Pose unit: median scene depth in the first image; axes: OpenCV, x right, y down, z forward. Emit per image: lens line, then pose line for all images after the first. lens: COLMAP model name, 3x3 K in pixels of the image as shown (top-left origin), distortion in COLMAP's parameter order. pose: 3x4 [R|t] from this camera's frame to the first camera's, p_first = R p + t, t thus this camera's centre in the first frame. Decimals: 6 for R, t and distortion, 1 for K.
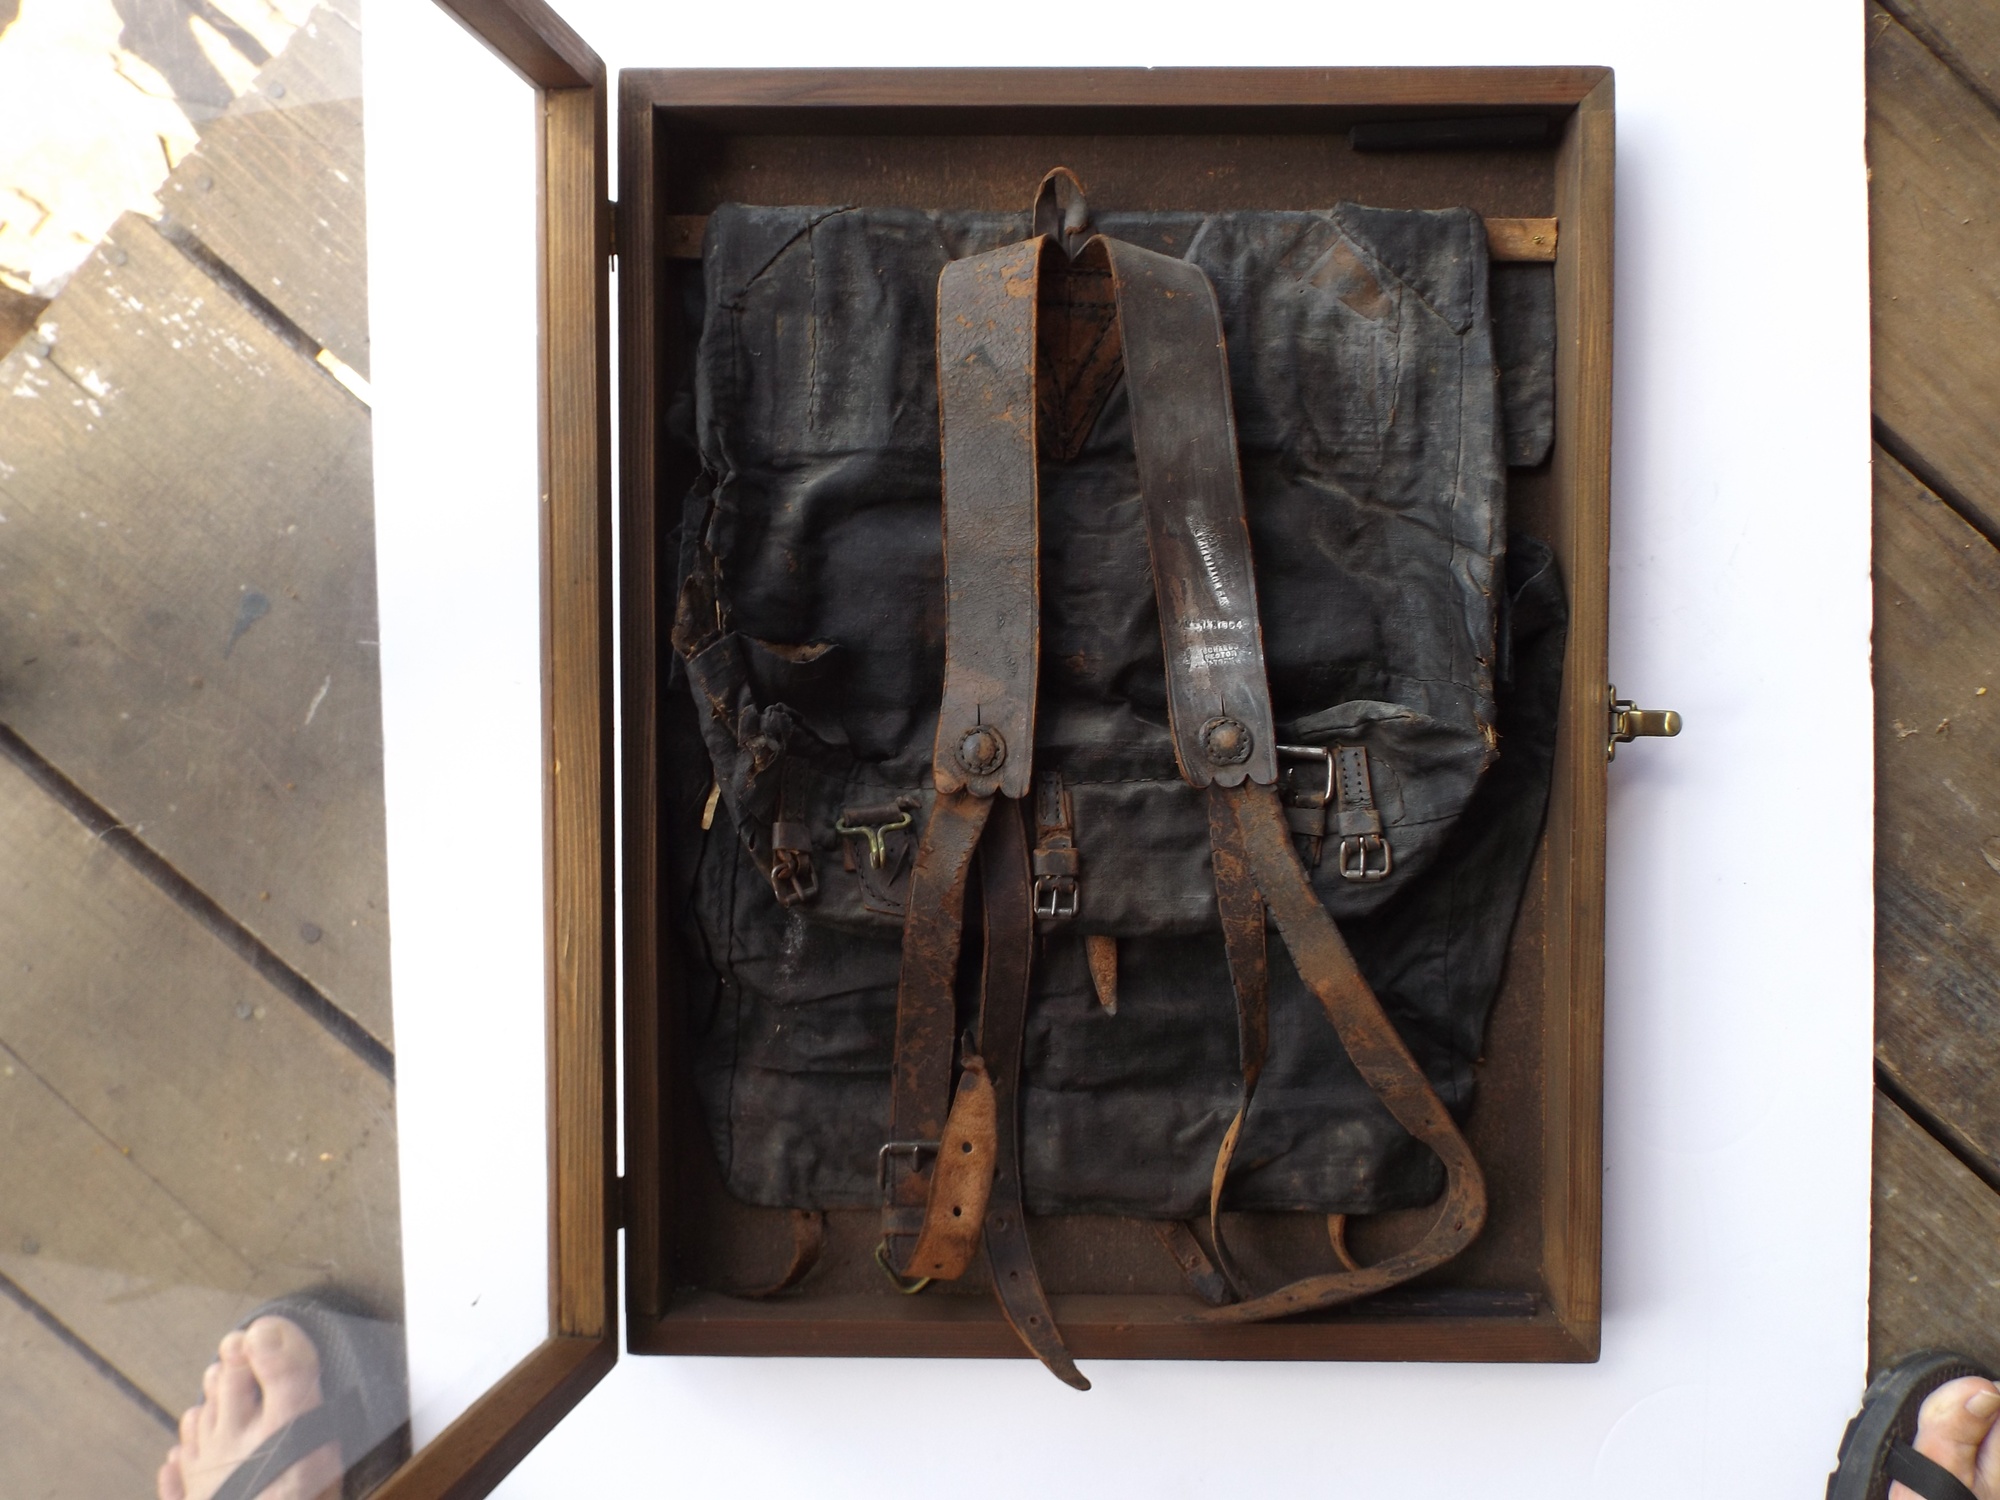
lens RADIAL K [[1408.7, 0, 1004.4], [0, 1408.7, 745.4], [0, 0, 1]] dist [0.021096, -0.032925]
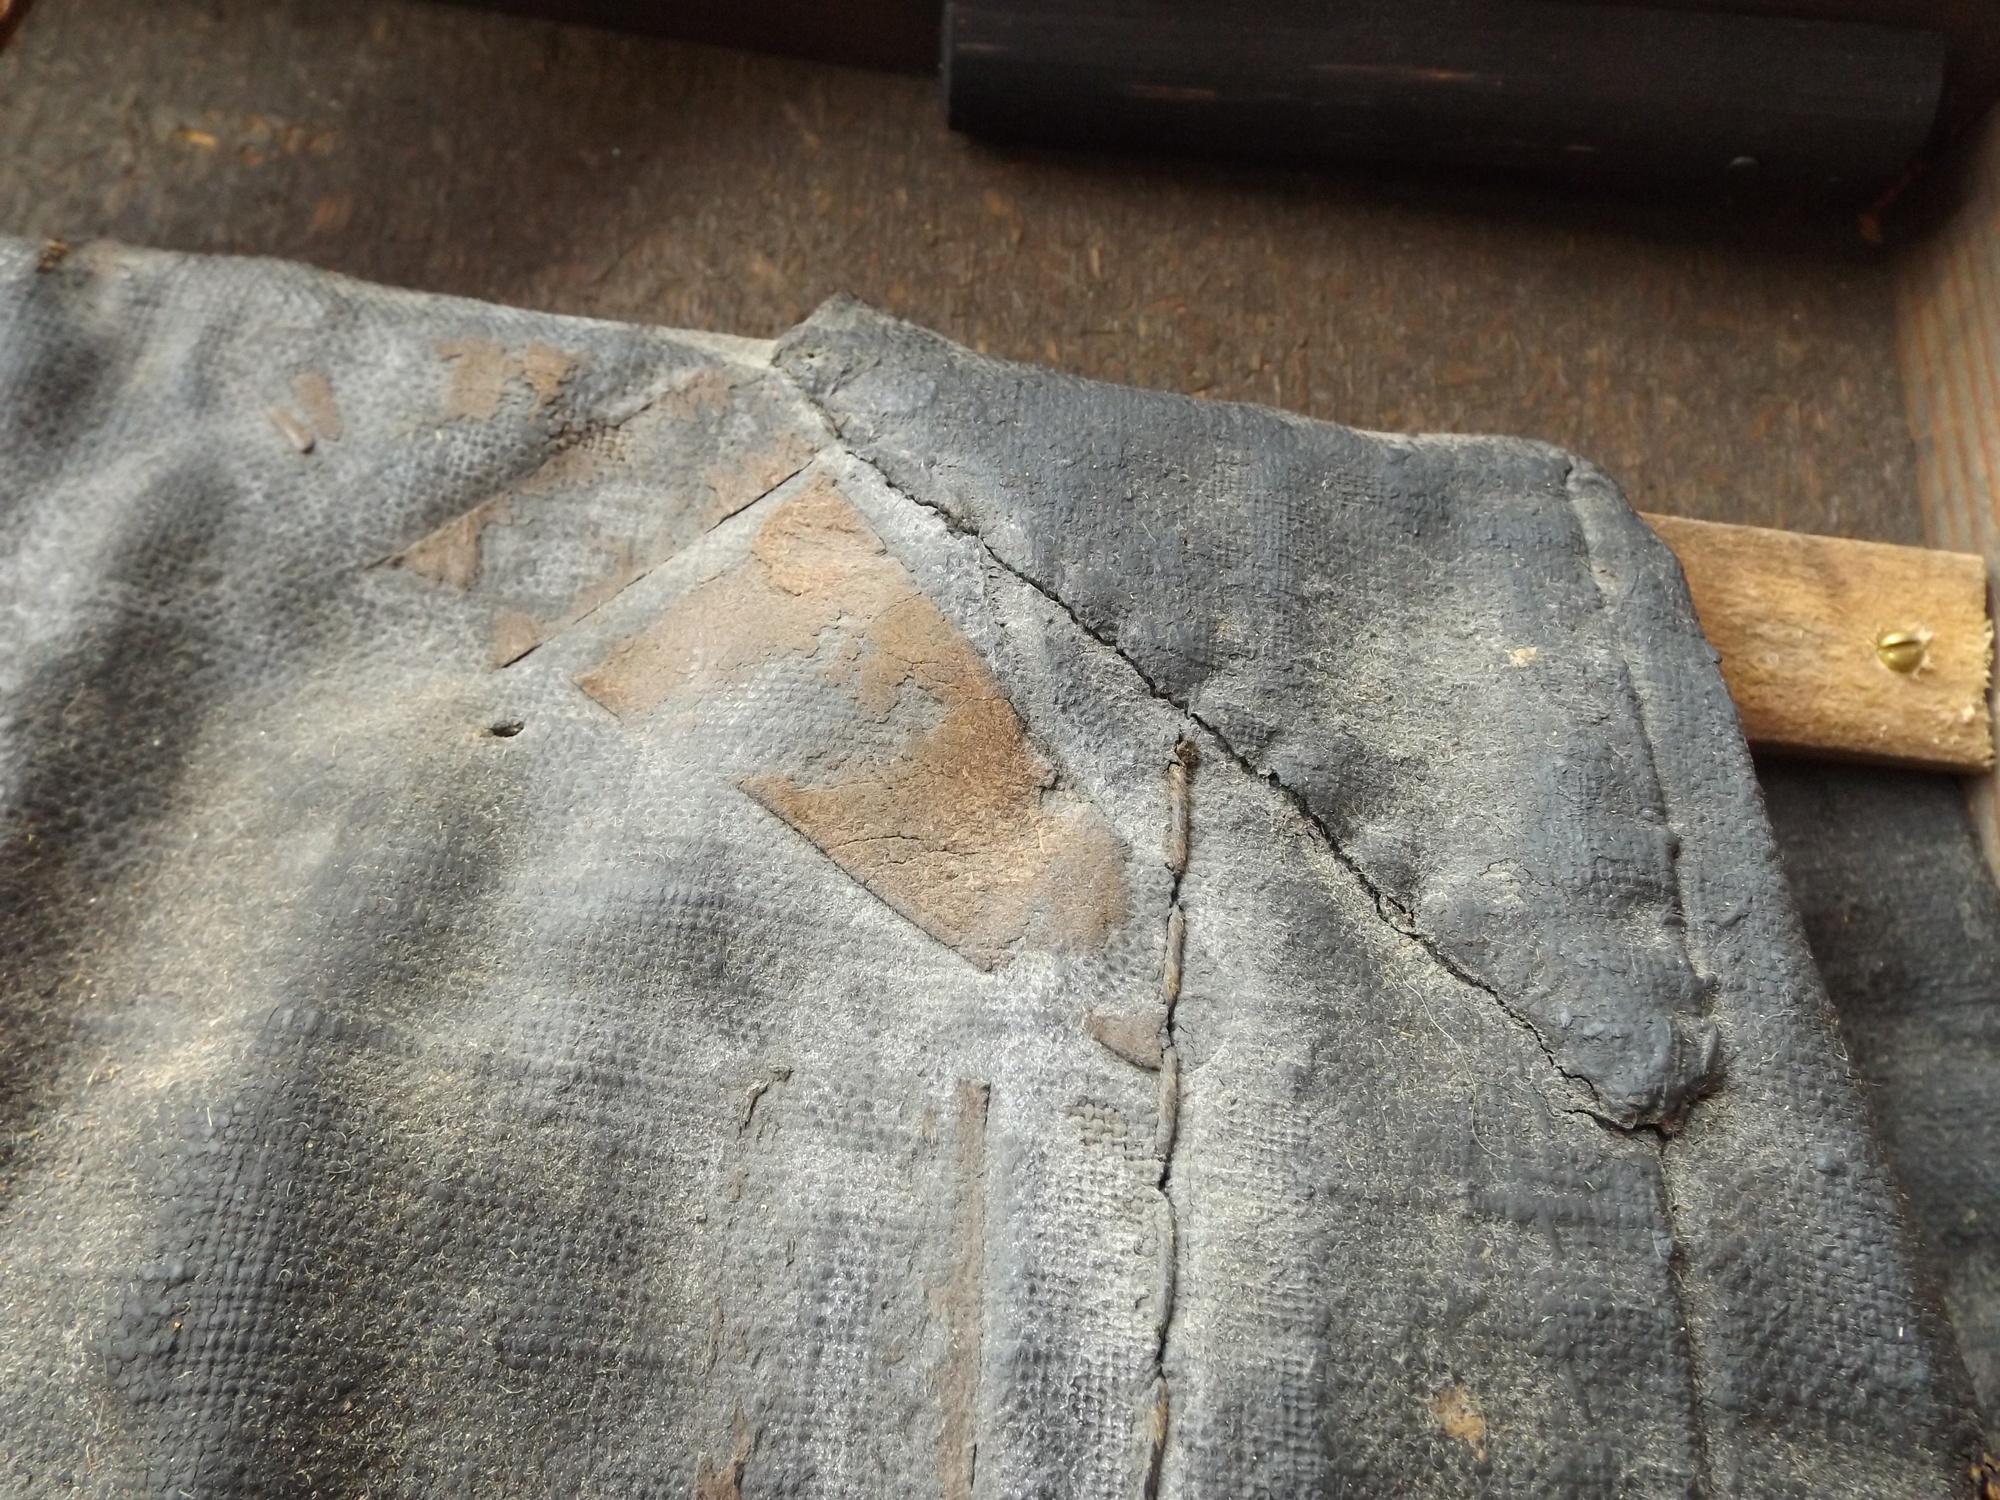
lens RADIAL K [[1408.7, 0, 1006.8], [0, 1408.7, 756.7], [0, 0, 1]] dist [0.021096, -0.032925]
pose [[0.990706, 0.106820, 0.084208, 0.249492], [-0.053864, 0.876573, -0.478246, -0.254505], [-0.124901, 0.469265, 0.874179, 0.873535]]
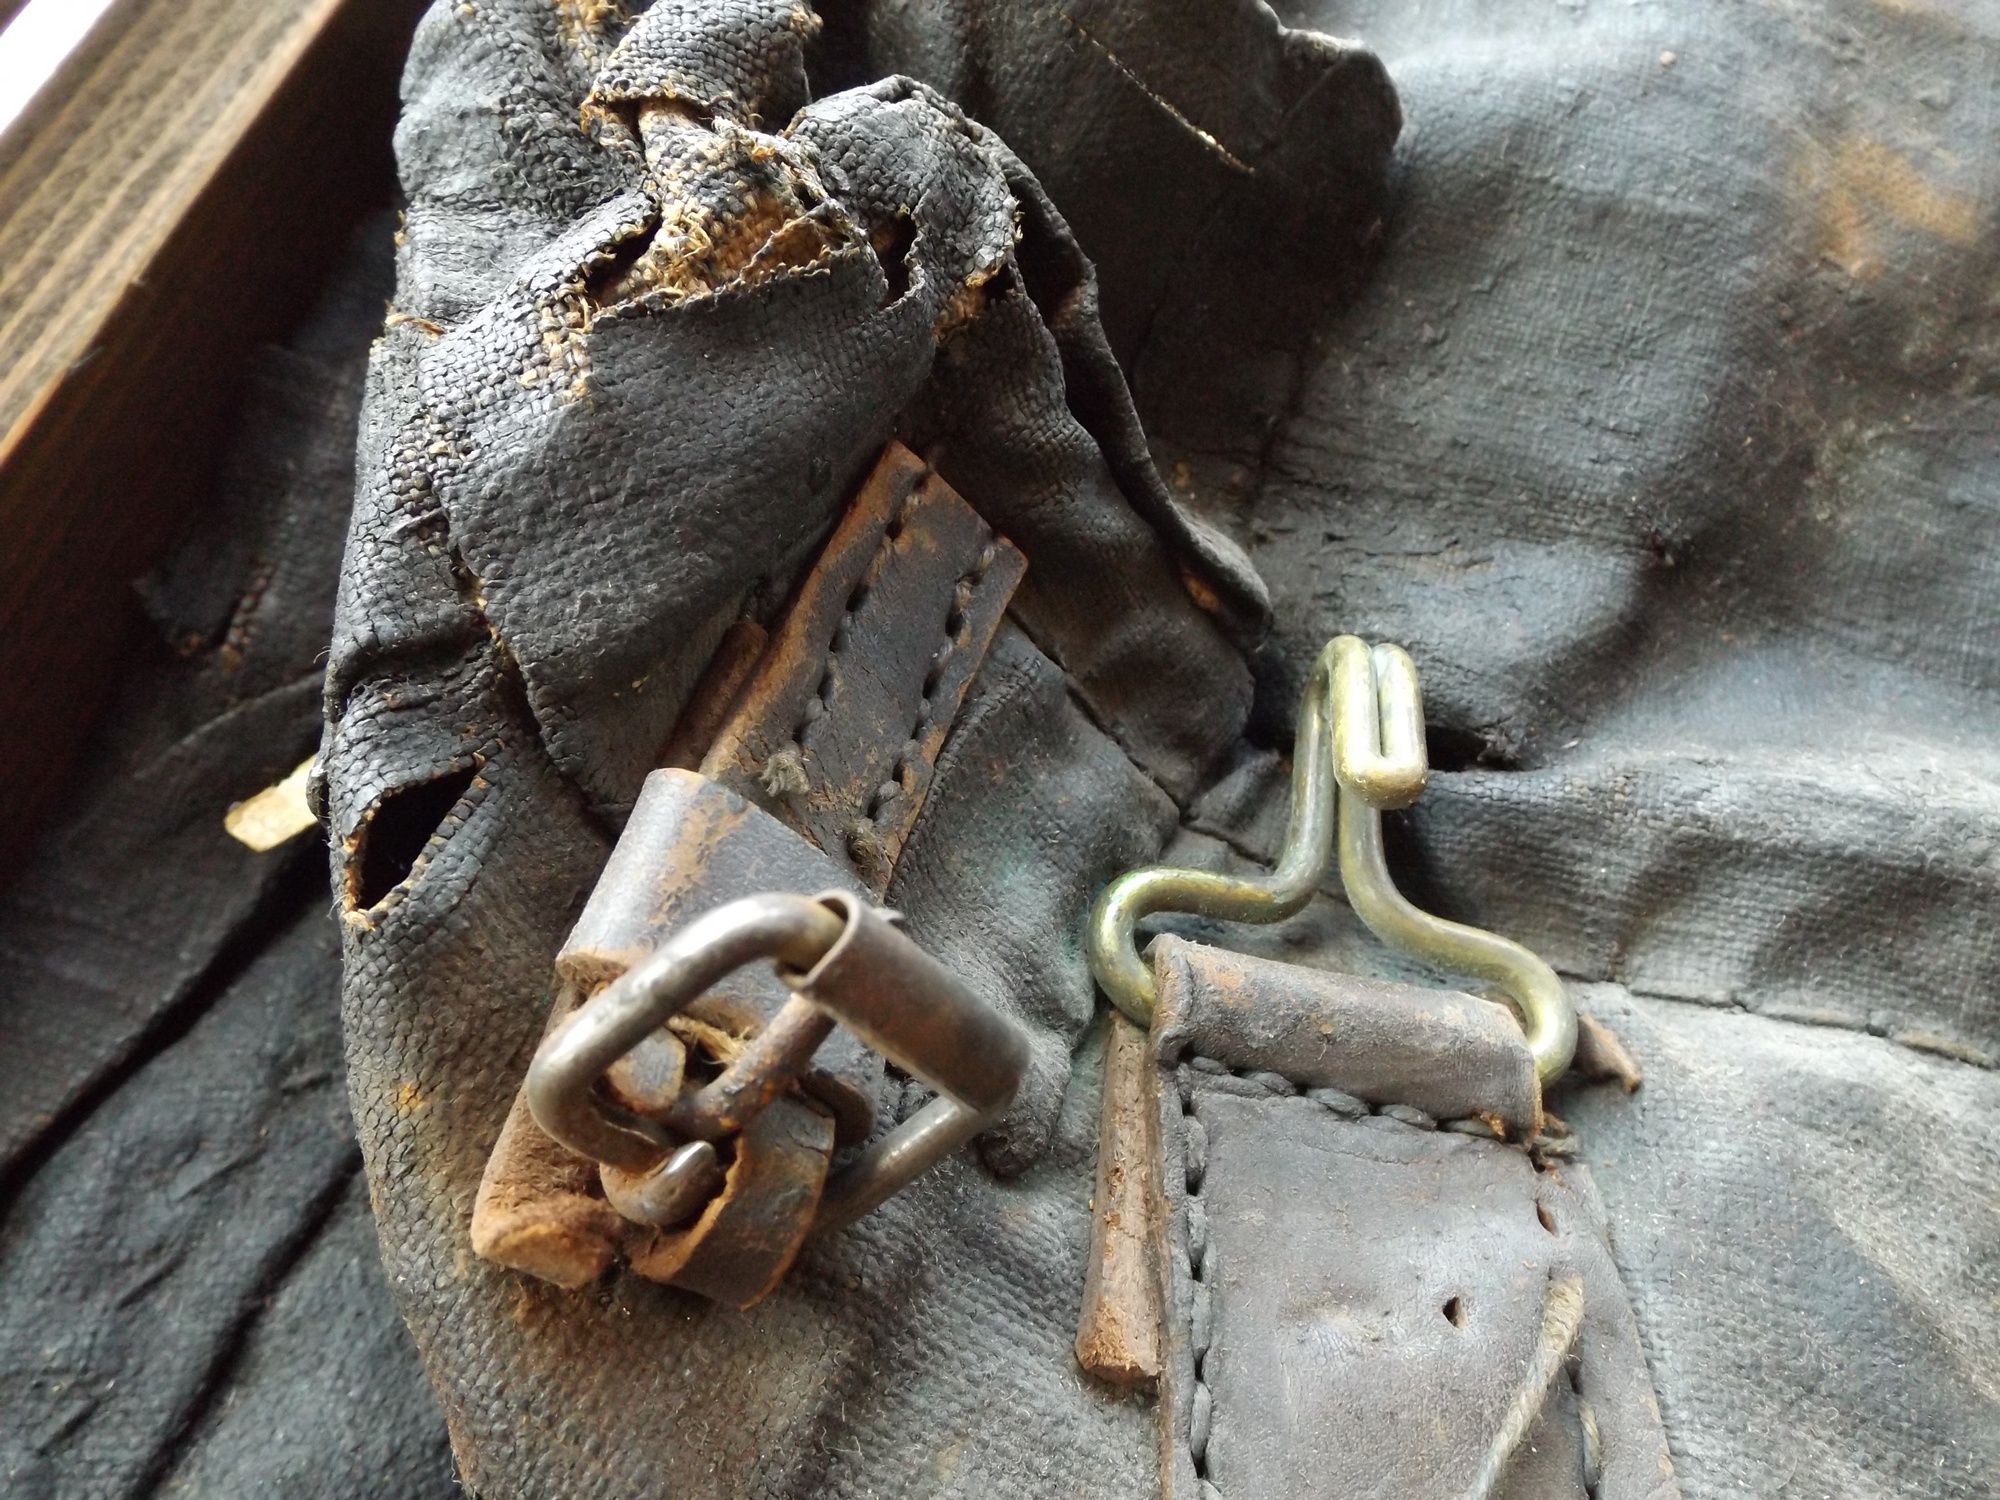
lens RADIAL K [[1408.7, 0, 982.6], [0, 1408.7, 759.2], [0, 0, 1]] dist [0.021096, -0.032925]
pose [[0.962329, 0.221881, -0.157134, -0.113900], [-0.262998, 0.906234, -0.331018, 0.083942], [0.068953, 0.359874, 0.930449, 0.863615]]
